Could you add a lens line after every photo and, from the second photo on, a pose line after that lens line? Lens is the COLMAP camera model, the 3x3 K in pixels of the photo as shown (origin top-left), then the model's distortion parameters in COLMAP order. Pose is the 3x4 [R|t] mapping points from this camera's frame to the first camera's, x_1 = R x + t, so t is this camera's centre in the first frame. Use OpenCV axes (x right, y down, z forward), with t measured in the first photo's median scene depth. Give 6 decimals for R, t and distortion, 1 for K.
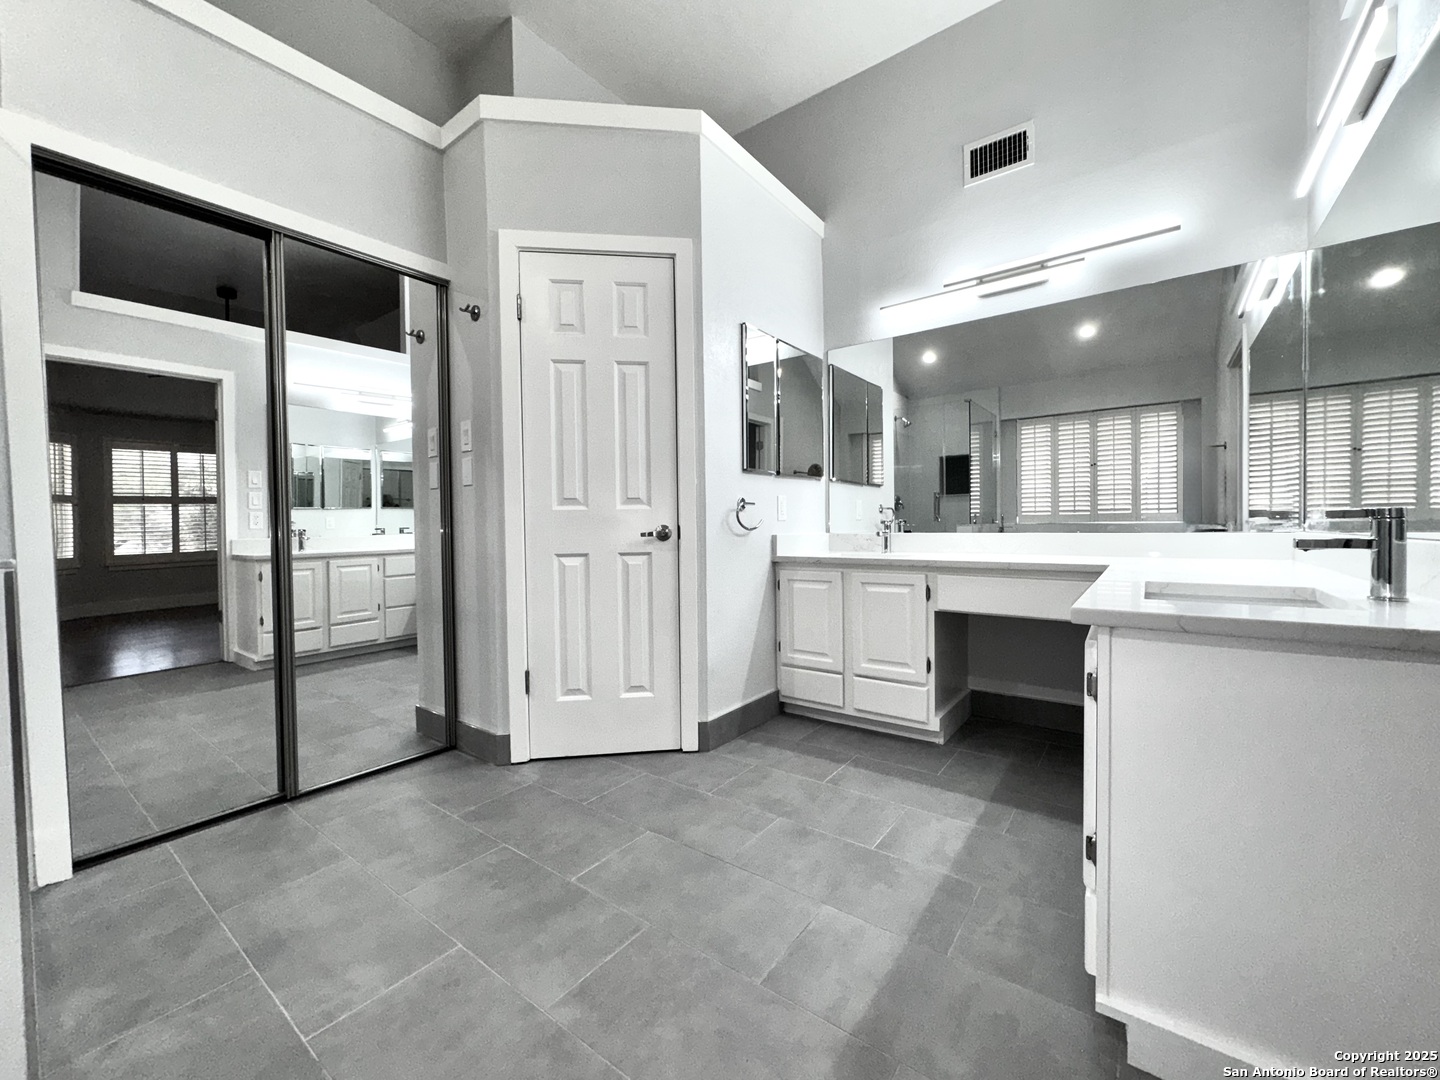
lens RADIAL K [[578.3, 0, 721.1], [0, 578.3, 537.4], [0, 0, 1]] dist [-0.003413, -0.000089]
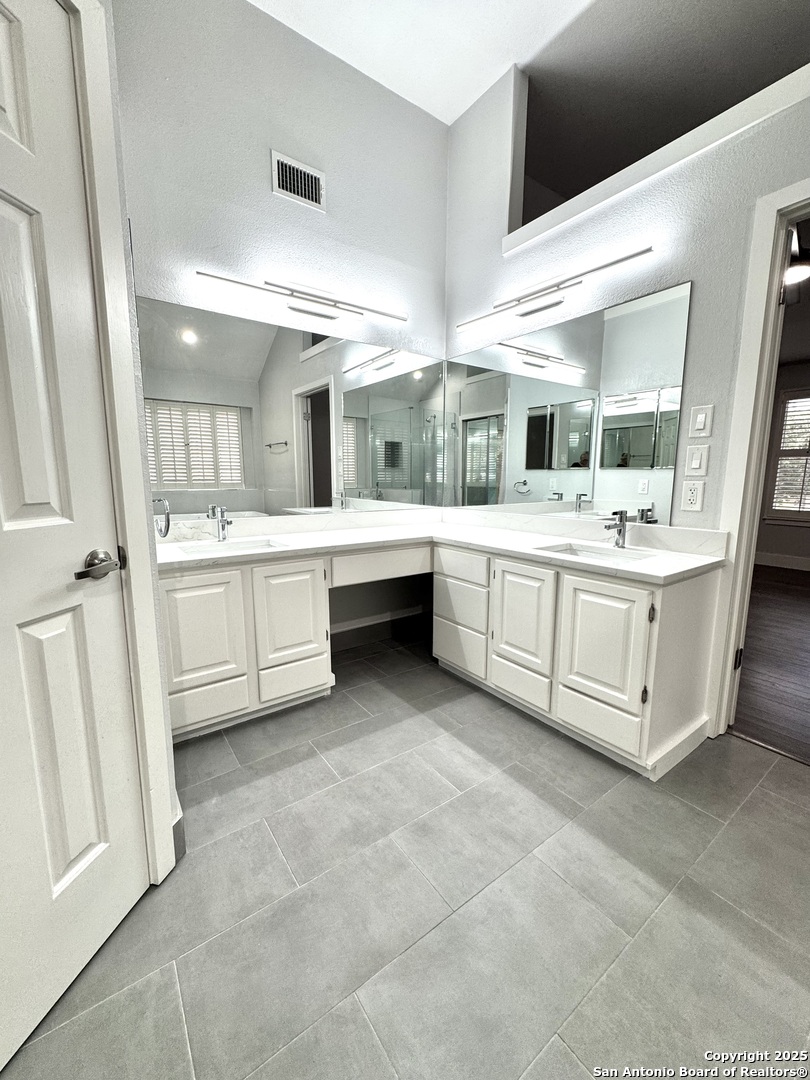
lens RADIAL K [[433.8, 0, 405.8], [0, 433.8, 540.0], [0, 0, 1]] dist [-0.003413, -0.000089]
pose [[0.294449, -0.126753, 0.947224, -0.416585], [0.013606, 0.991621, 0.128465, -0.082843], [-0.955570, -0.024939, 0.293707, 0.619801]]
